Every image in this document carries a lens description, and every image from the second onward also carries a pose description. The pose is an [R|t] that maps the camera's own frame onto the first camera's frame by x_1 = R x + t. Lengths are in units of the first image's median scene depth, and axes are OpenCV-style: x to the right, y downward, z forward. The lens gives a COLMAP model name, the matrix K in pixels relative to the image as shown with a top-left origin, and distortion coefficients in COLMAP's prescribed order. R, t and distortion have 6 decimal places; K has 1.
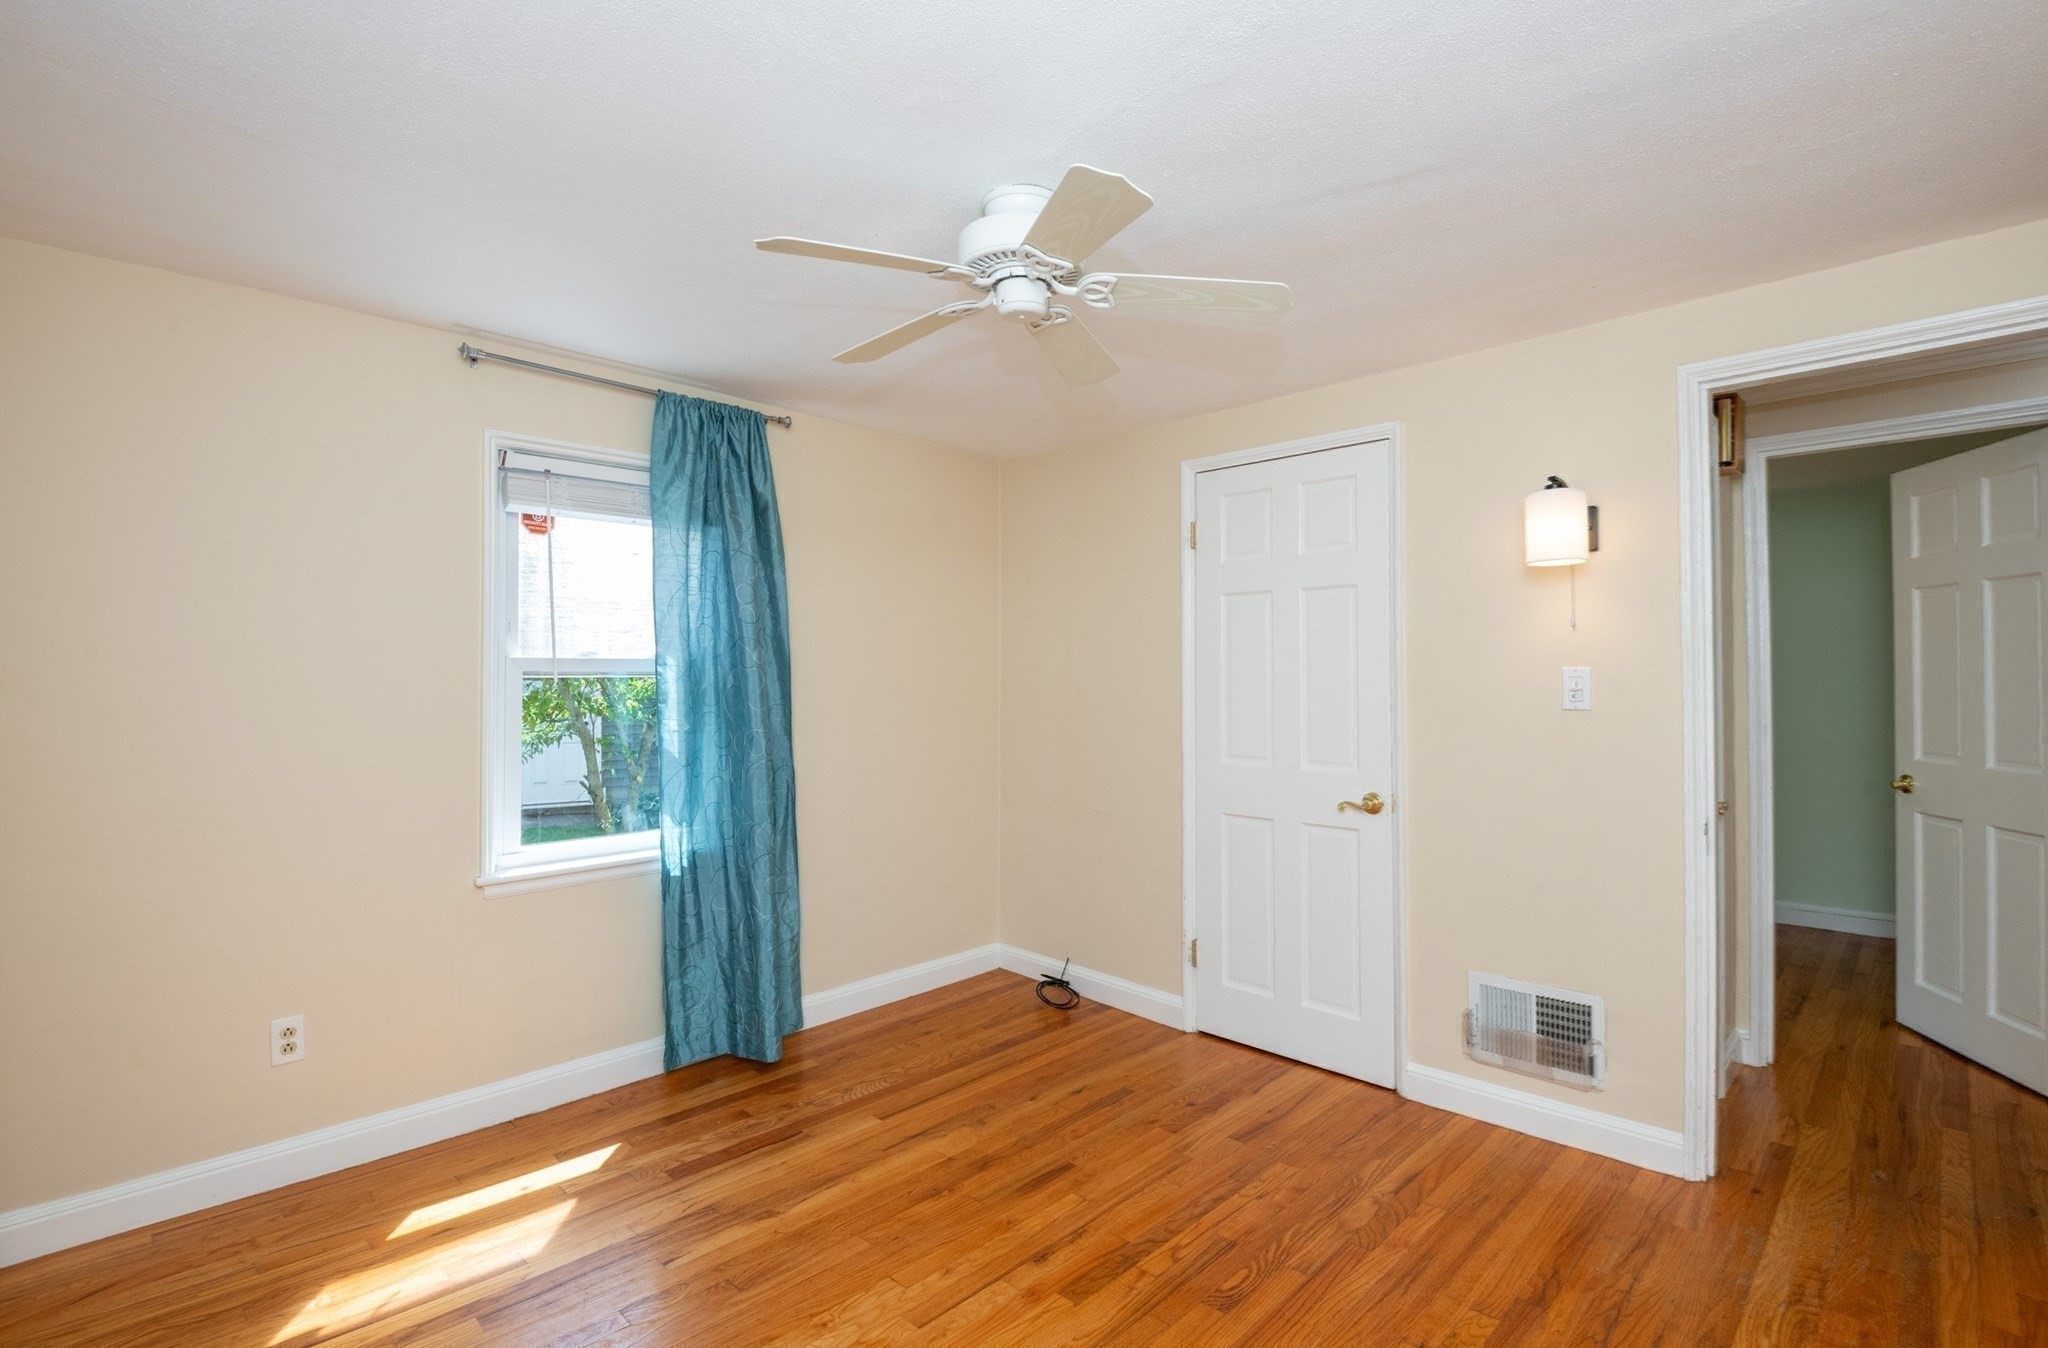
lens RADIAL K [[949.5, 0, 1024.0], [0, 949.5, 674.0], [0, 0, 1]] dist [0.013775, -0.023044]
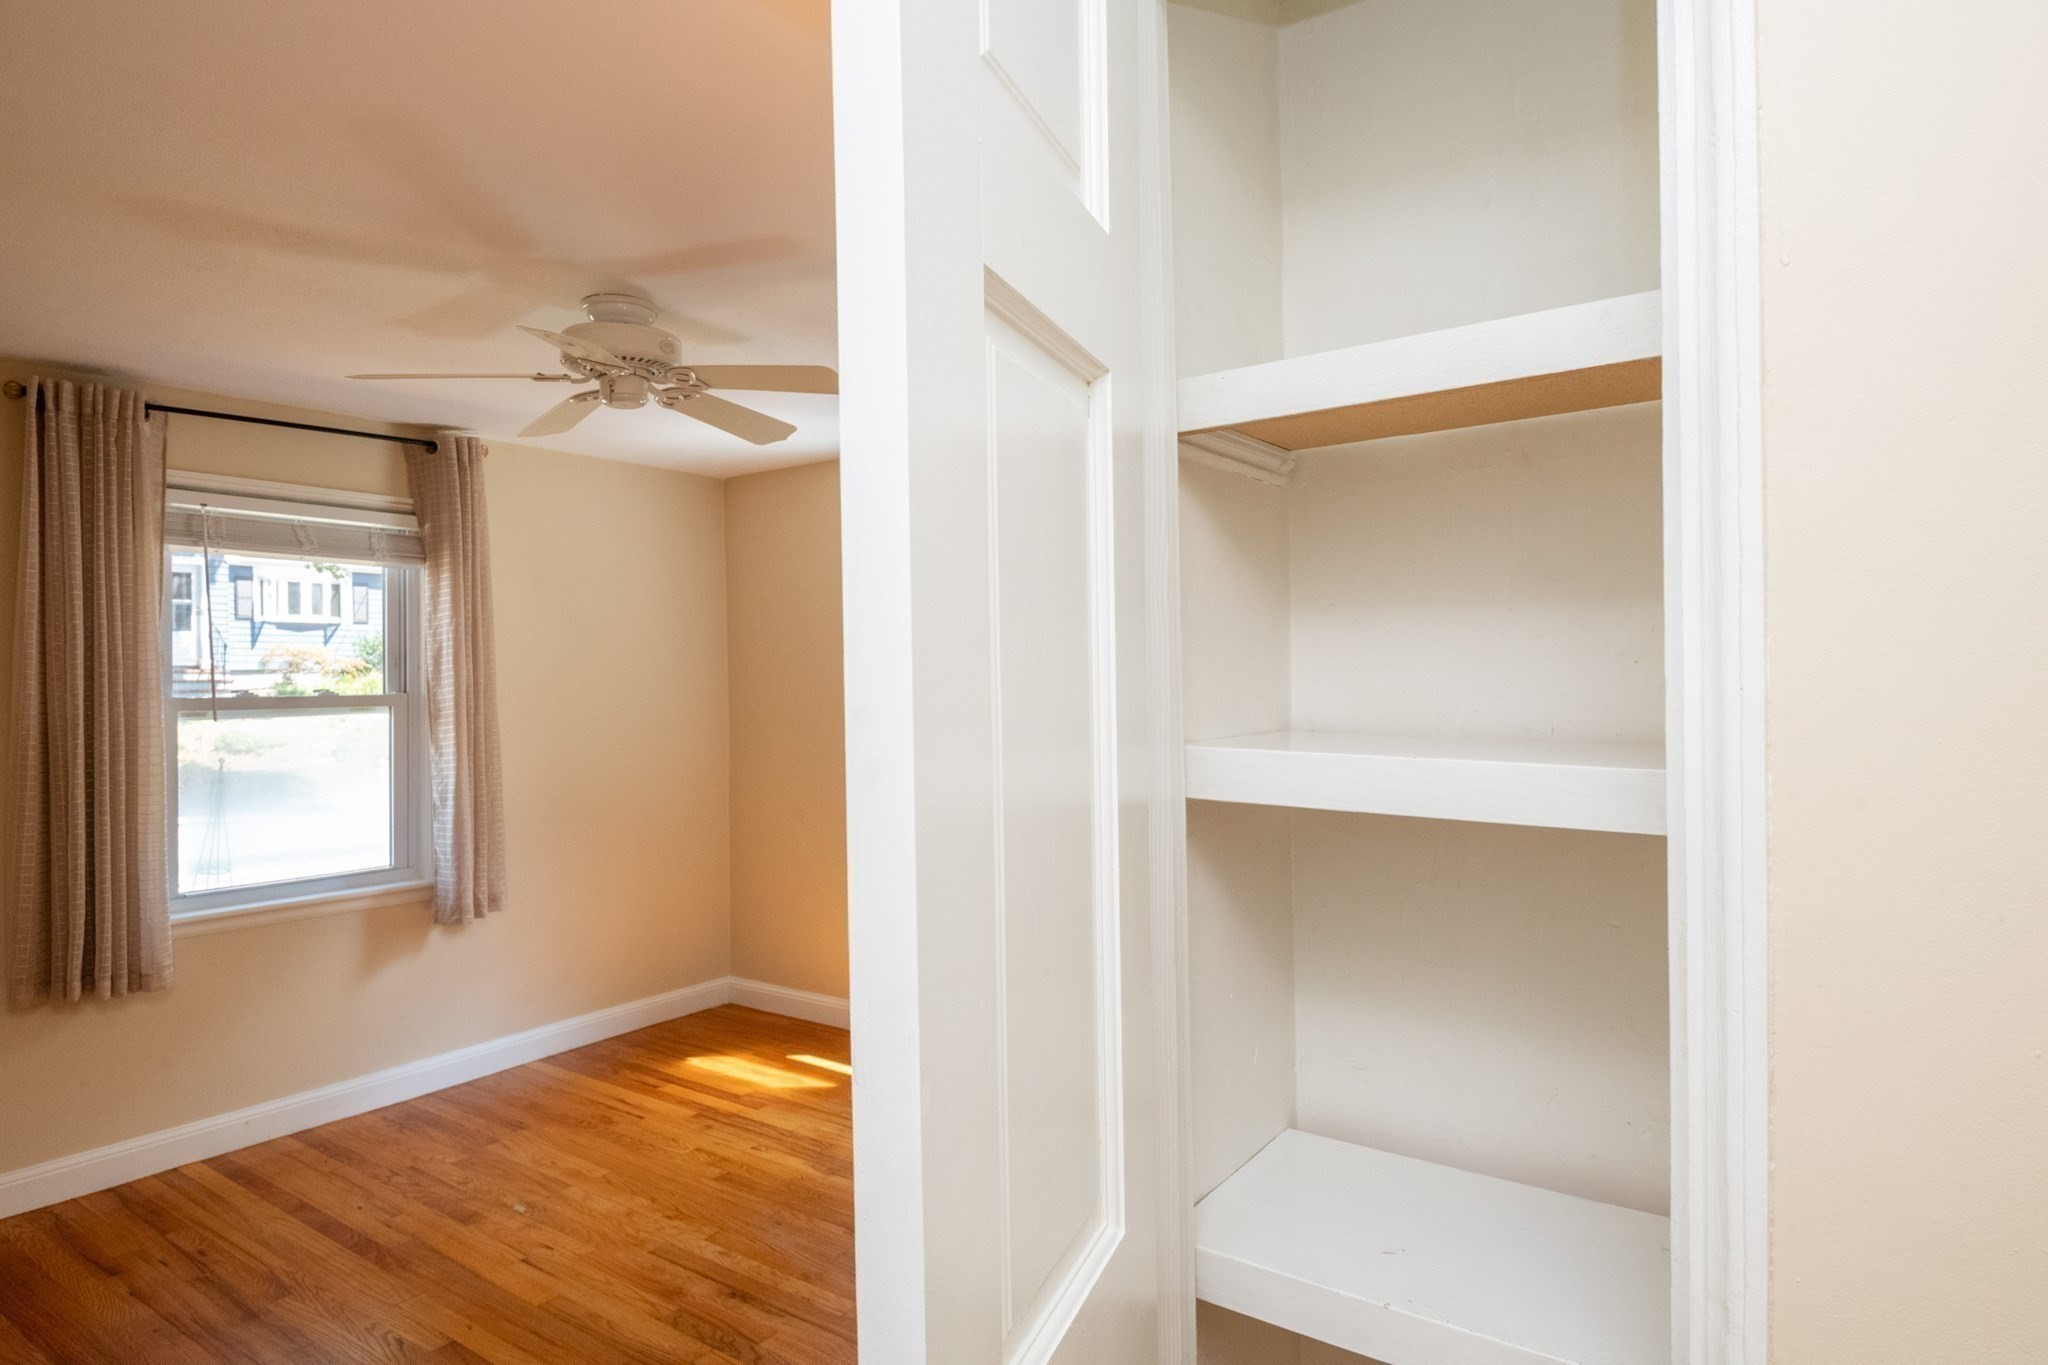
lens RADIAL K [[1149.0, 0, 1024.0], [0, 1149.0, 682.5], [0, 0, 1]] dist [-0.000157, -0.000502]
pose [[0.156292, 0.003117, -0.987706, 0.884685], [0.024410, 0.999677, 0.007017, -0.029306], [0.987409, -0.025206, 0.156165, 0.781780]]
